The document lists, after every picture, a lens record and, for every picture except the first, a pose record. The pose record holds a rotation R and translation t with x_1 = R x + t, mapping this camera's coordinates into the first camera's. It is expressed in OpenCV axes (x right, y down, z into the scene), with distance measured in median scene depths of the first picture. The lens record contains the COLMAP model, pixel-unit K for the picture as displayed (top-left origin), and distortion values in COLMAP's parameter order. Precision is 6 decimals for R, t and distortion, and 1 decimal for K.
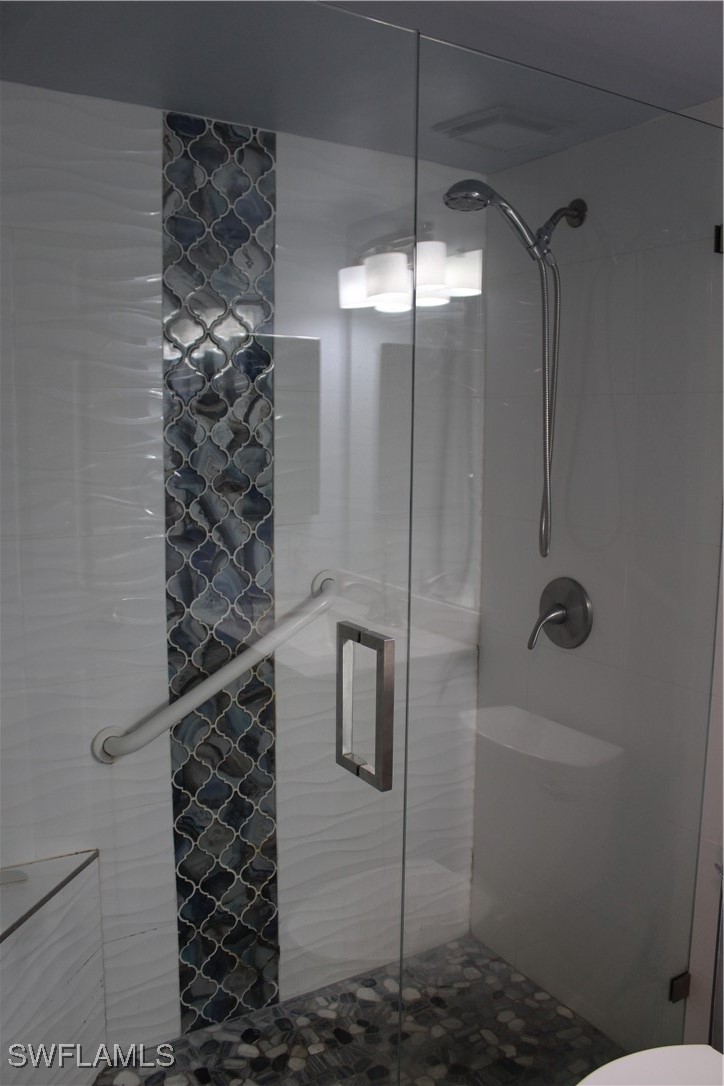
lens RADIAL K [[914.5, 0, 356.6], [0, 914.5, 536.2], [0, 0, 1]] dist [-0.163897, 0.138403]
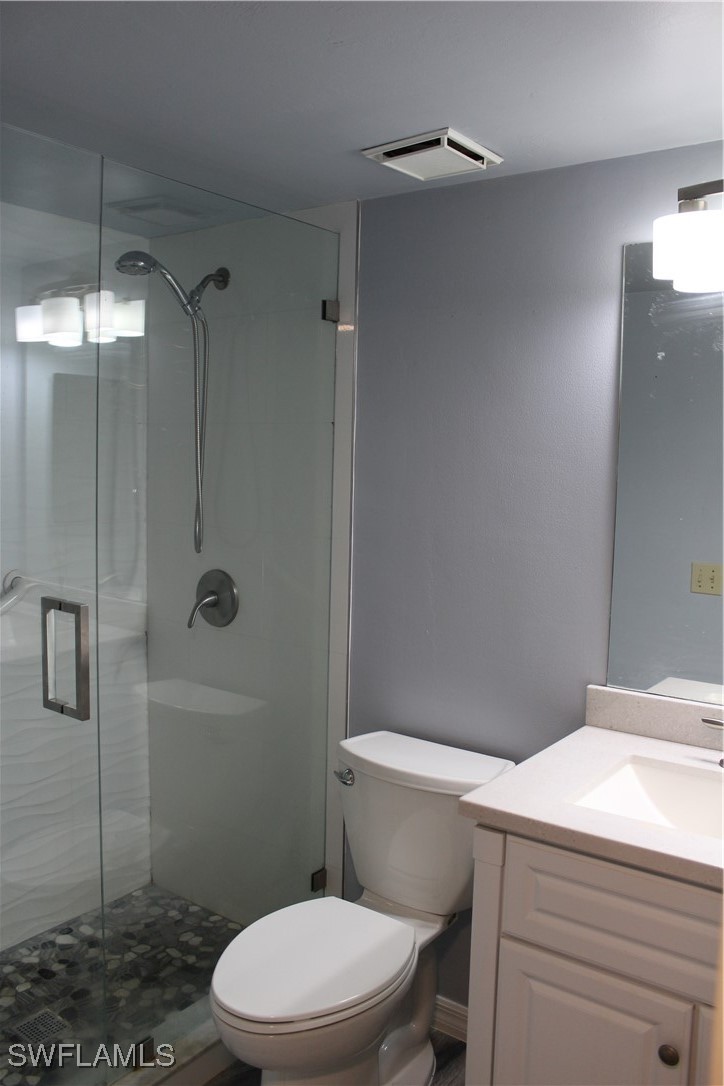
lens RADIAL K [[914.5, 0, 368.0], [0, 914.5, 534.4], [0, 0, 1]] dist [-0.163897, 0.138403]
pose [[0.927550, -0.020223, 0.373152, -0.040602], [0.029279, 0.999398, -0.018616, 0.026186], [-0.372550, 0.028192, 0.927584, -0.232160]]
